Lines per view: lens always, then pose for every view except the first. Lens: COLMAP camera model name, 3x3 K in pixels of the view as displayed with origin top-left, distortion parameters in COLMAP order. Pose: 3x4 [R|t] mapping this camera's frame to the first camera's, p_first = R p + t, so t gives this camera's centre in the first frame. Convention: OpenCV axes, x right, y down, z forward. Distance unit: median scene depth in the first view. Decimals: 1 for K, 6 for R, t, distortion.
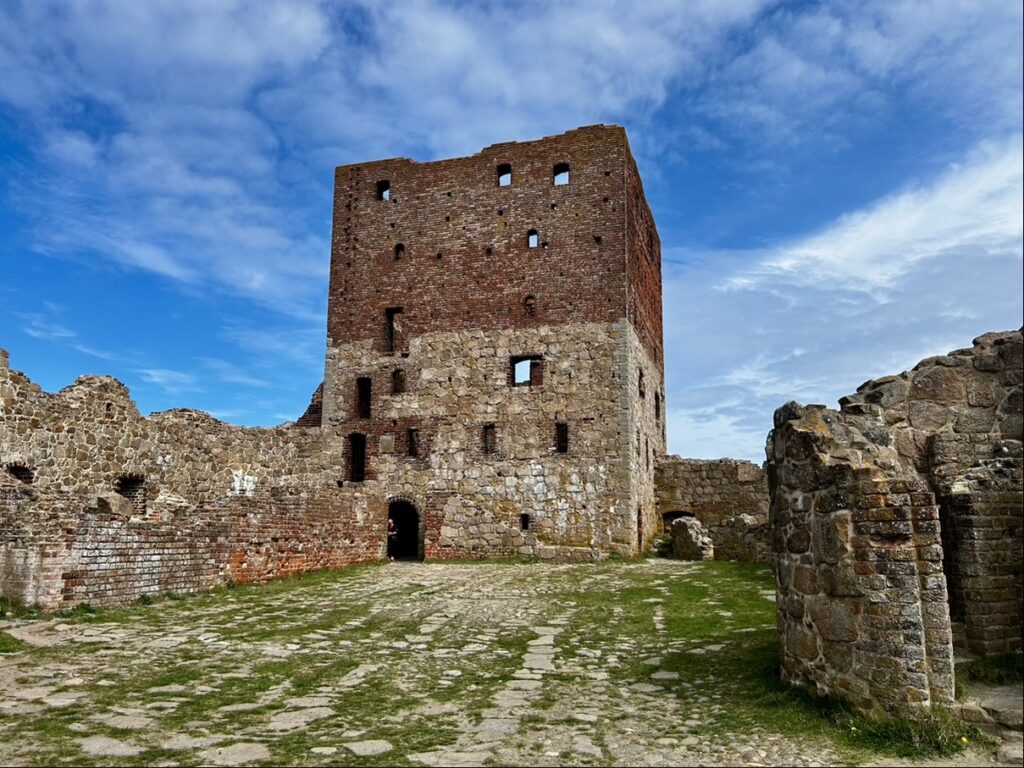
lens RADIAL K [[760.7, 0, 511.2], [0, 760.7, 374.6], [0, 0, 1]] dist [0.013876, 0.000609]
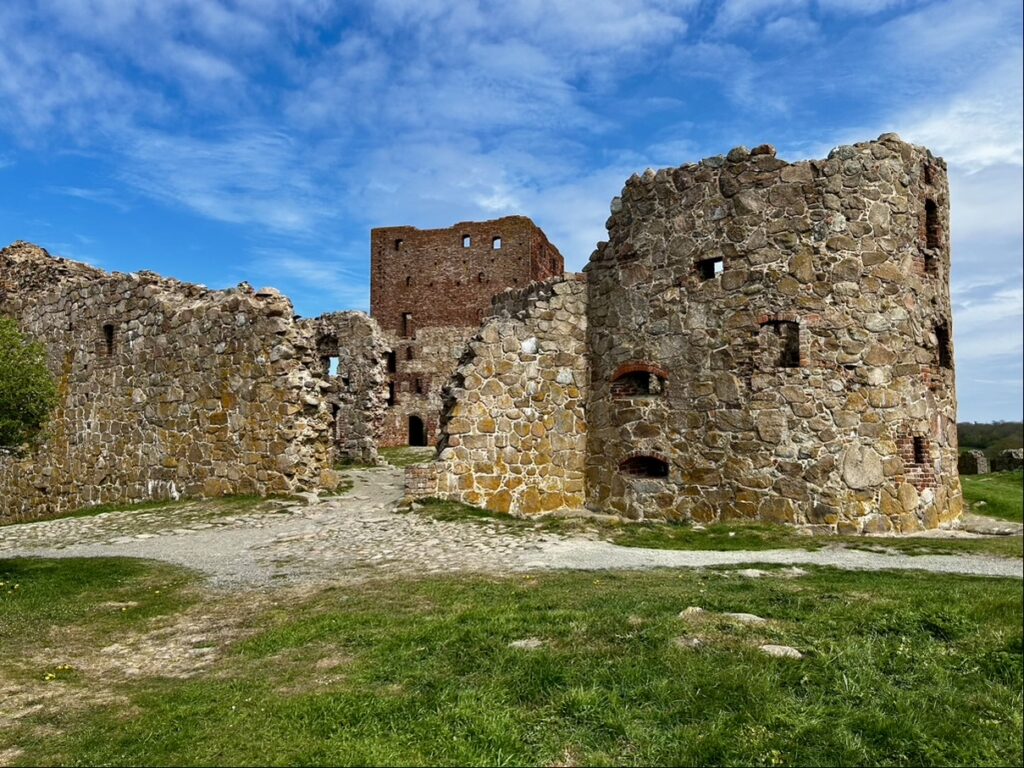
lens RADIAL K [[760.7, 0, 515.7], [0, 760.7, 388.1], [0, 0, 1]] dist [0.013876, 0.000609]
pose [[0.999677, -0.002234, 0.025318, 0.063044], [-0.001446, 0.989517, 0.144412, -0.176866], [-0.025375, -0.144402, 0.989194, -0.872434]]
